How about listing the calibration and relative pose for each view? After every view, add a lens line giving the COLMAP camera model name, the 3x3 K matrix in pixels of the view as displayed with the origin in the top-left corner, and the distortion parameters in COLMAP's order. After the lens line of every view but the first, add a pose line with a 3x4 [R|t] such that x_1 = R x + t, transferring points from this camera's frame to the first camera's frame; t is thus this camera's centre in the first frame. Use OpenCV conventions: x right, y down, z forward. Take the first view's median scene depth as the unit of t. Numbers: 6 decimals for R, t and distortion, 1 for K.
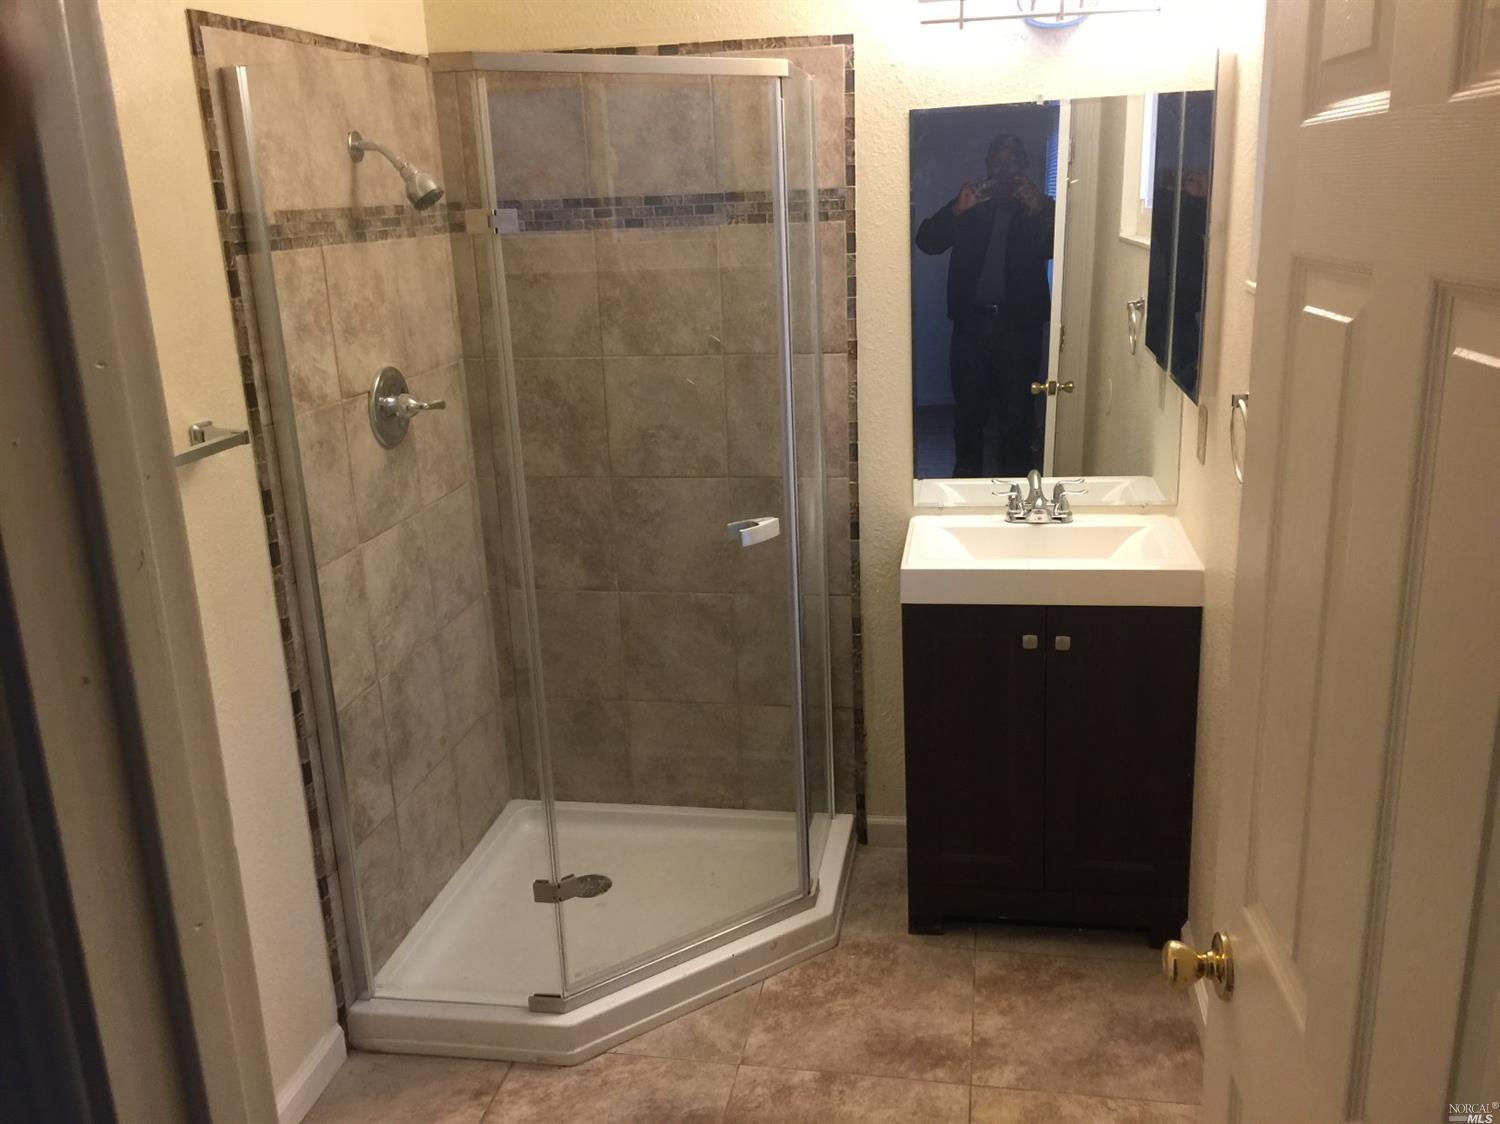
lens RADIAL K [[1291.0, 0, 753.2], [0, 1291.0, 561.9], [0, 0, 1]] dist [0.016526, -0.013355]
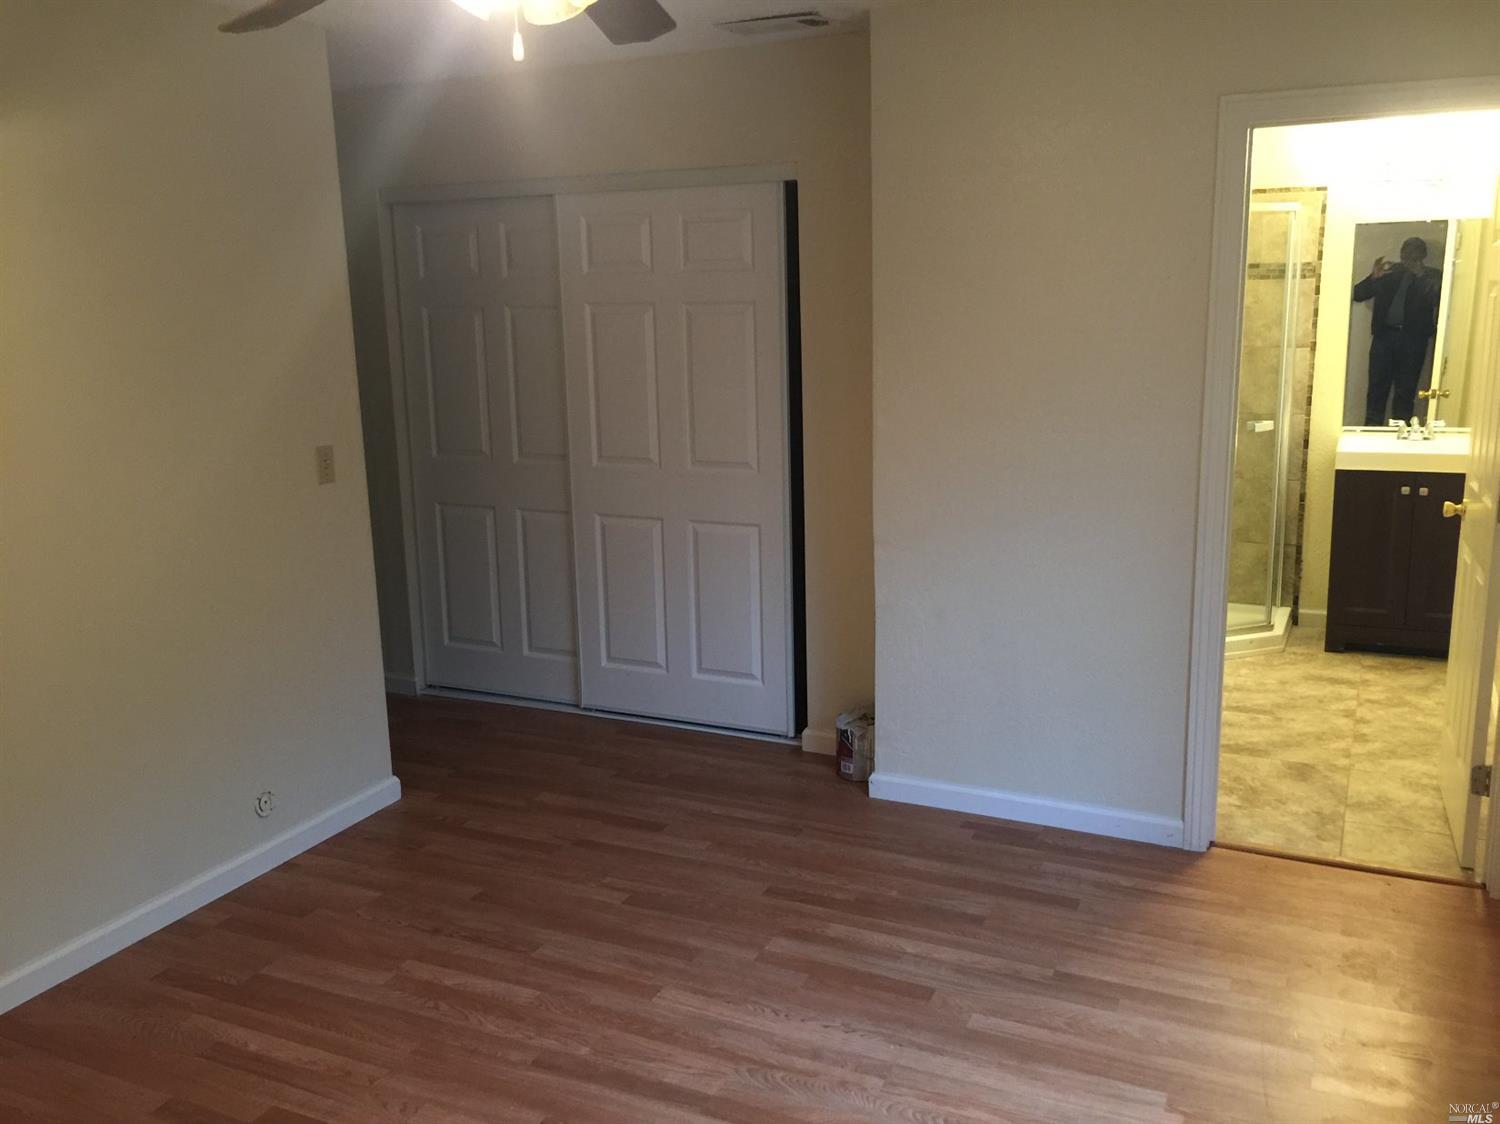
lens RADIAL K [[1291.0, 0, 747.9], [0, 1291.0, 563.3], [0, 0, 1]] dist [0.016526, -0.013355]
pose [[0.960898, 0.074444, -0.266708, -0.192870], [-0.089485, 0.994986, -0.044678, 0.317198], [0.262045, 0.066797, 0.962741, -1.043797]]
